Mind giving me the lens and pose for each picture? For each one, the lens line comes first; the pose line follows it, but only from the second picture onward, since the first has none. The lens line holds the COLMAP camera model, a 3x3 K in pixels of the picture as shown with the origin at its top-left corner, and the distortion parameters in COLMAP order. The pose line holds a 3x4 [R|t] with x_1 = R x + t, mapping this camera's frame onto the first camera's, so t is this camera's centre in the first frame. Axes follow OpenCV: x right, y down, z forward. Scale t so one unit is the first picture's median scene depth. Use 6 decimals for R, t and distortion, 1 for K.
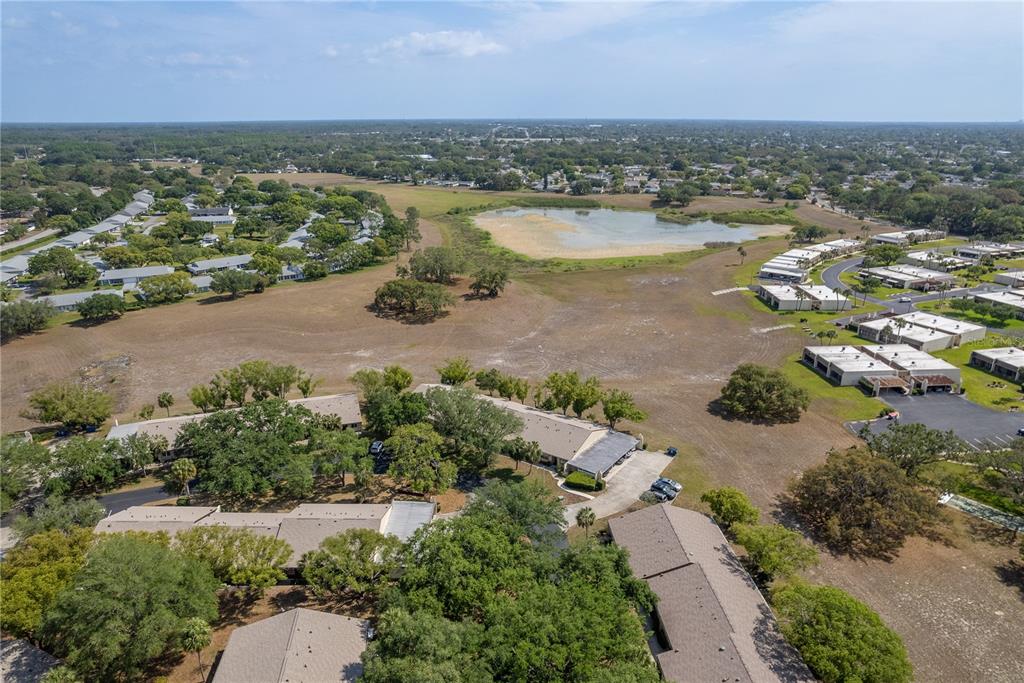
lens RADIAL K [[660.8, 0, 513.0], [0, 660.8, 357.9], [0, 0, 1]] dist [-0.075269, 0.048454]
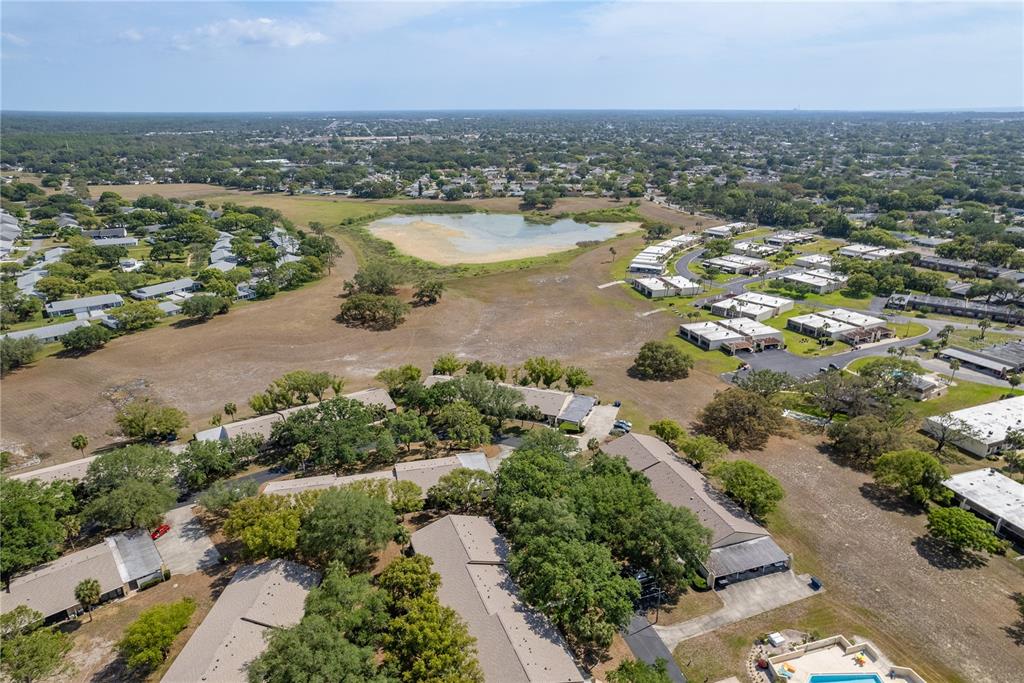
lens RADIAL K [[660.8, 0, 516.8], [0, 660.8, 346.7], [0, 0, 1]] dist [-0.075269, 0.048454]
pose [[0.967579, -0.085281, 0.237737, -0.190576], [0.085218, 0.996306, 0.010564, -0.012676], [-0.237760, 0.010038, 0.971272, -0.232344]]
